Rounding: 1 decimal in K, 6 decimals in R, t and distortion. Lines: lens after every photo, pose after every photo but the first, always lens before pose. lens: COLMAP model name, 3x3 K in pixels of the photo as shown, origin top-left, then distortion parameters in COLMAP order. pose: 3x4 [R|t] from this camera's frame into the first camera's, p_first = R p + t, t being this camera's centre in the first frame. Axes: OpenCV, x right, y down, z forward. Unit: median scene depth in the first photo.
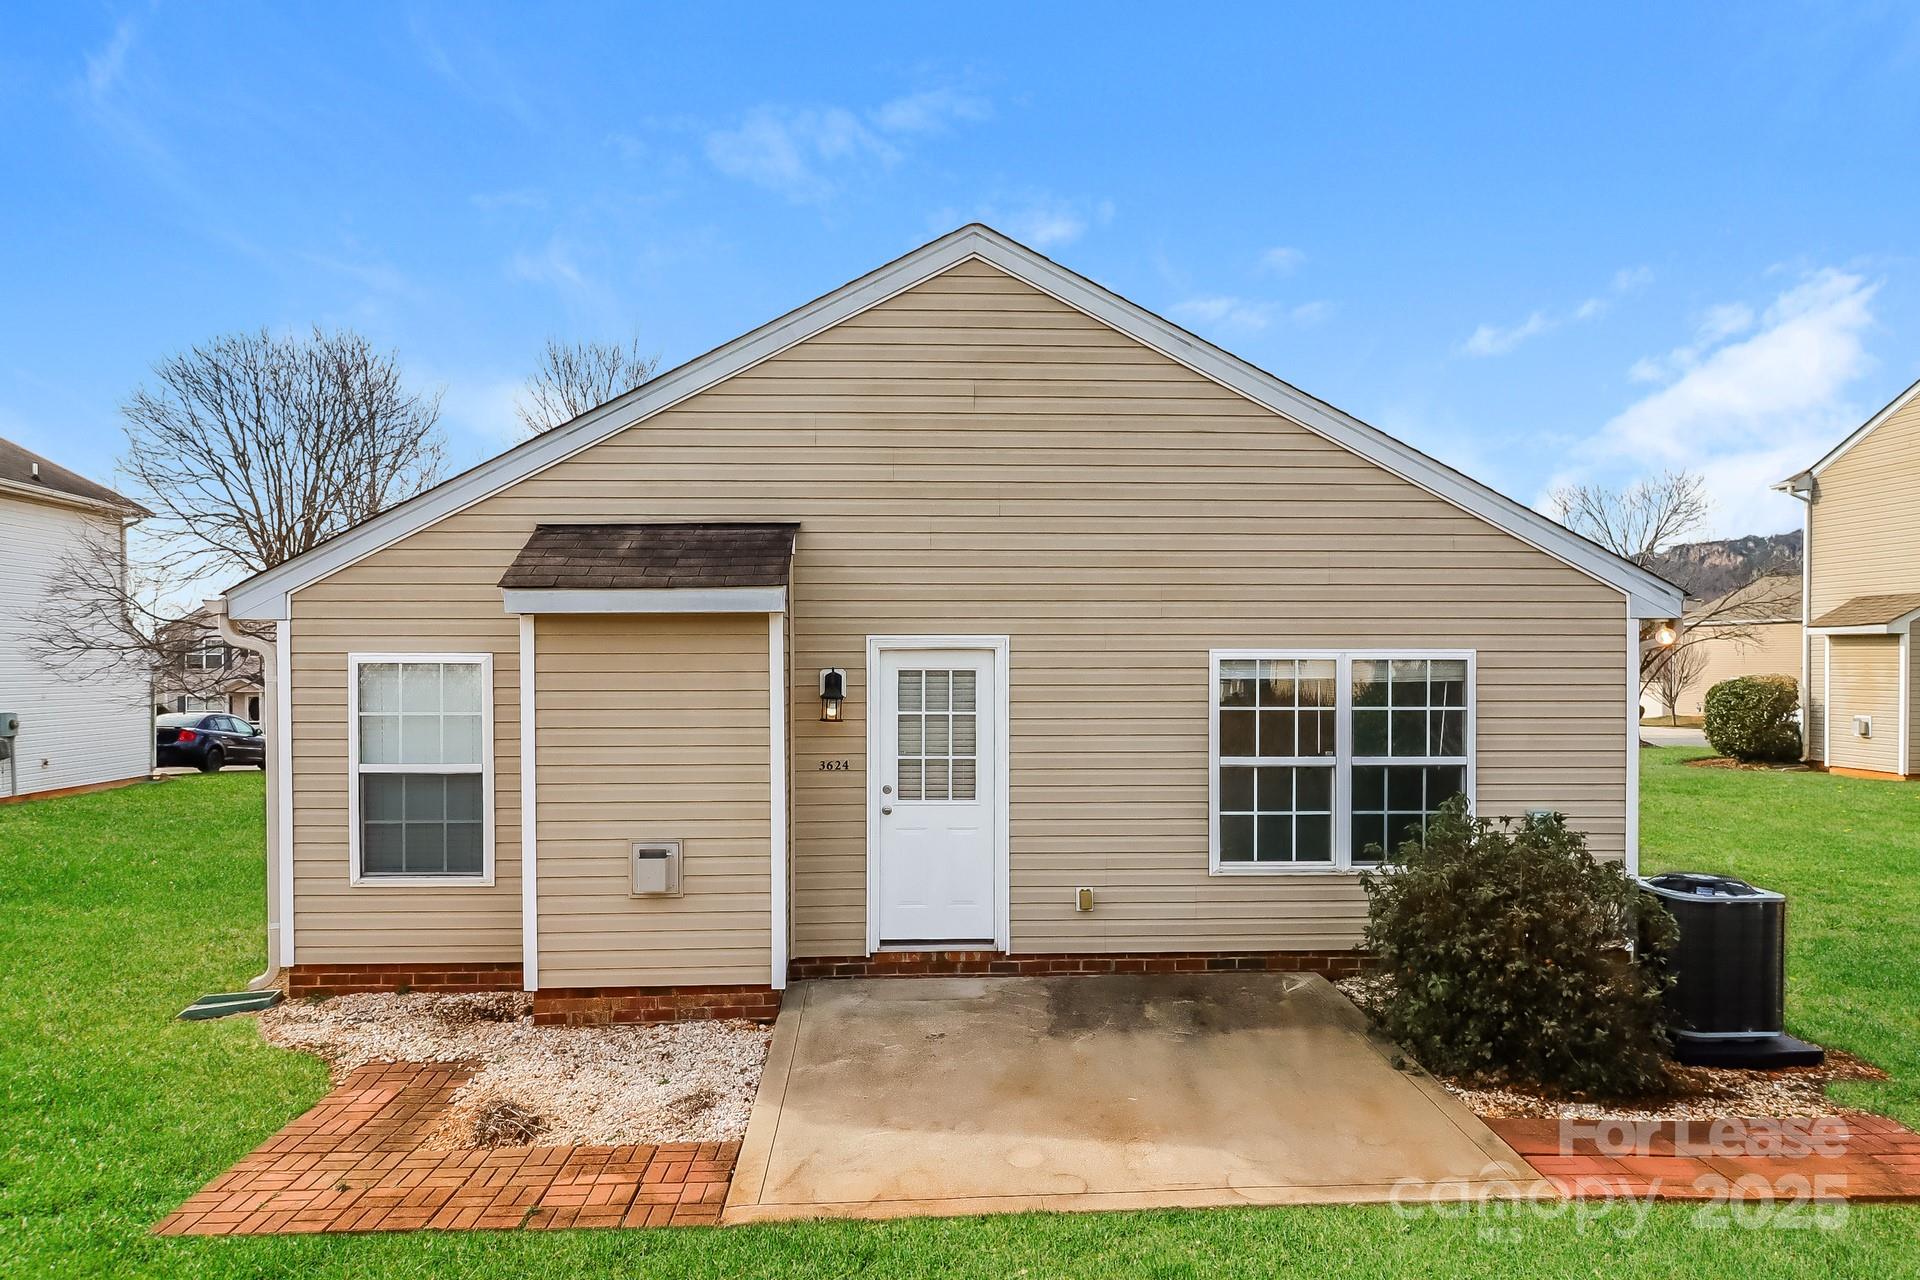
lens RADIAL K [[1113.4, 0, 957.0], [0, 1113.4, 677.4], [0, 0, 1]] dist [0.013974, 0.000397]
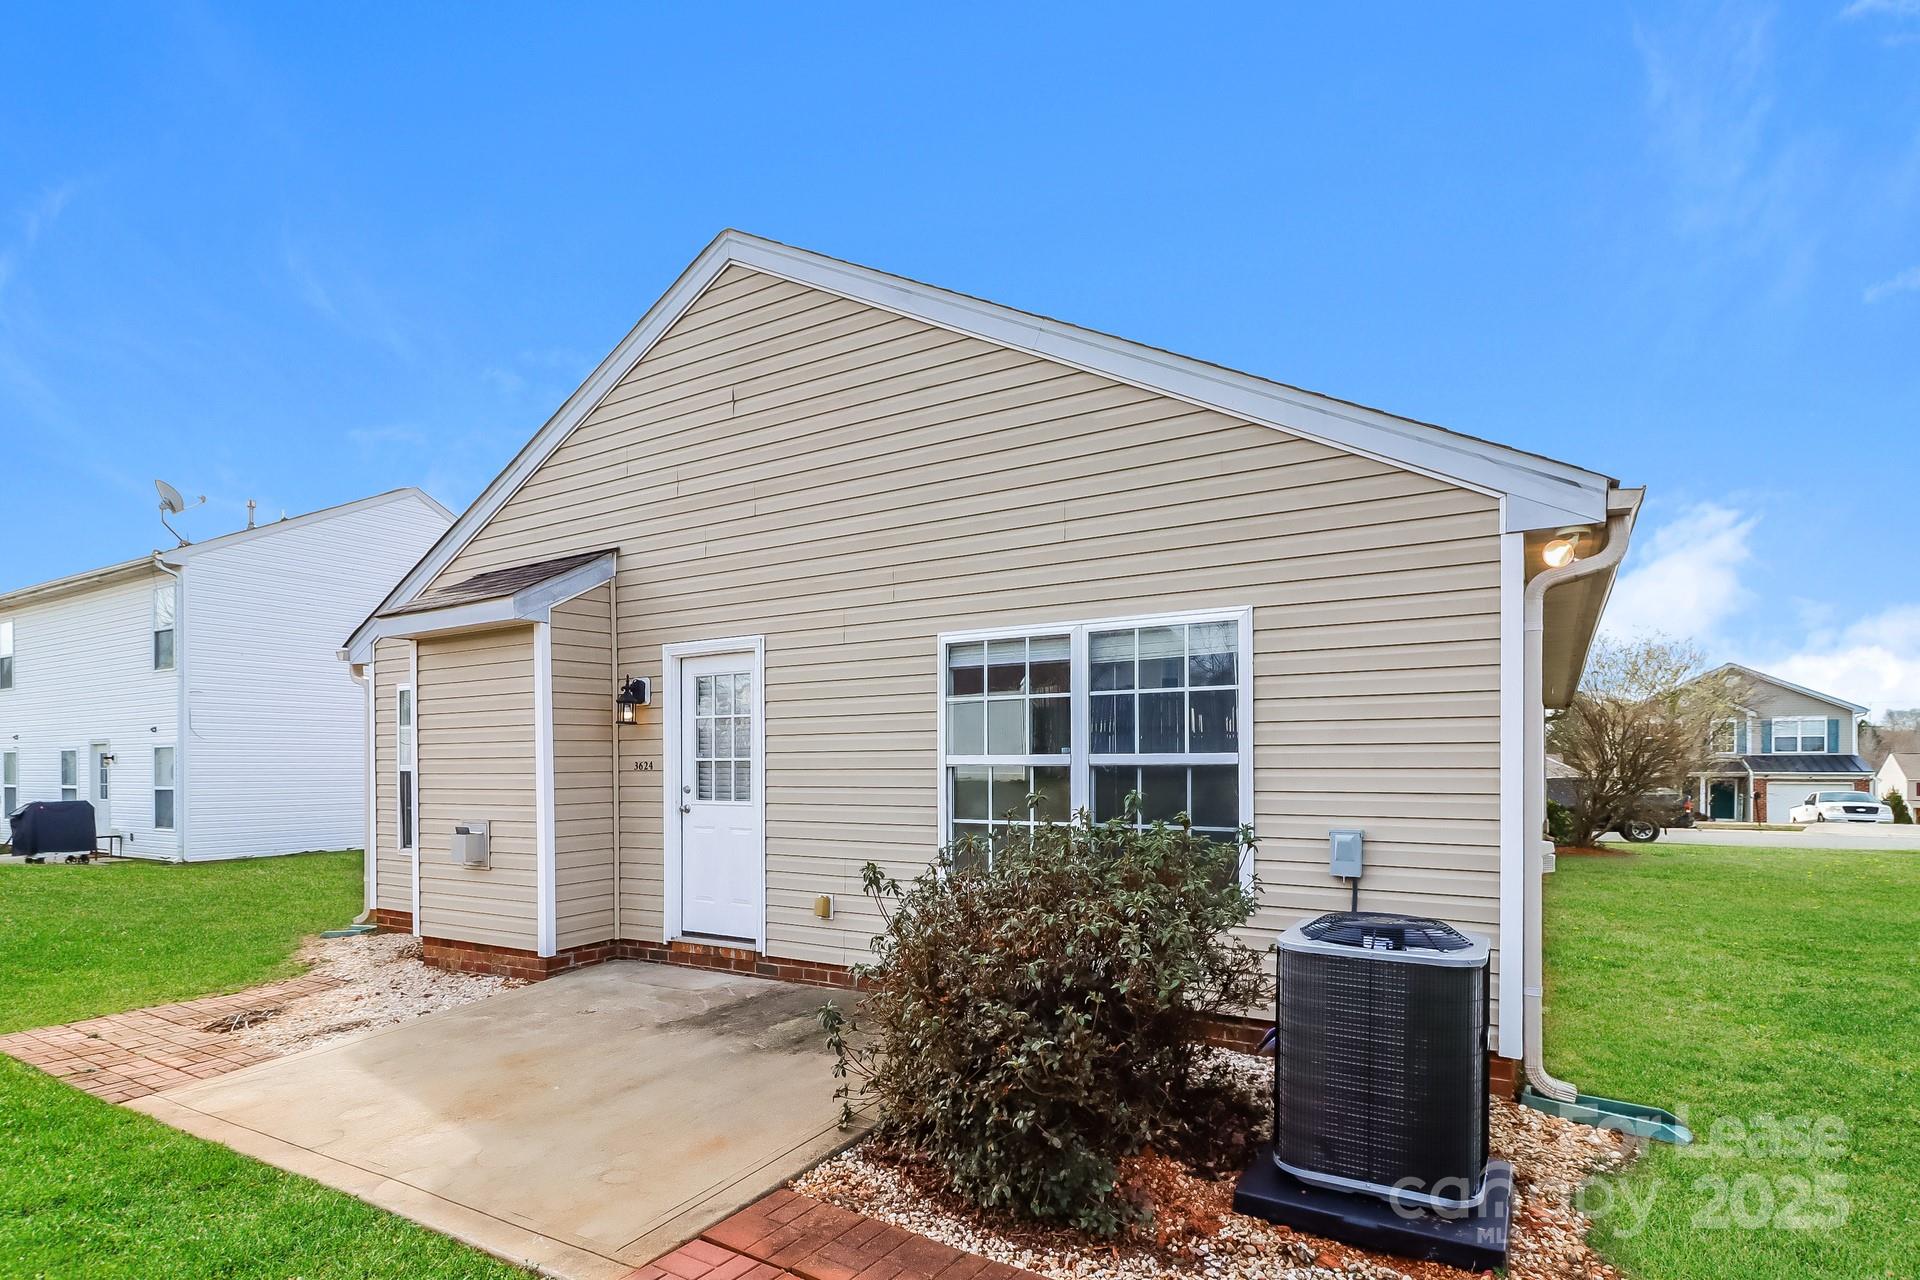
lens RADIAL K [[928.1, 0, 959.5], [0, 928.1, 770.7], [0, 0, 1]] dist [0.018125, -0.000046]
pose [[0.844575, -0.001639, -0.535434, 0.639994], [-0.004012, 0.999948, -0.009389, 0.090949], [0.535421, 0.010078, 0.844525, 0.393996]]
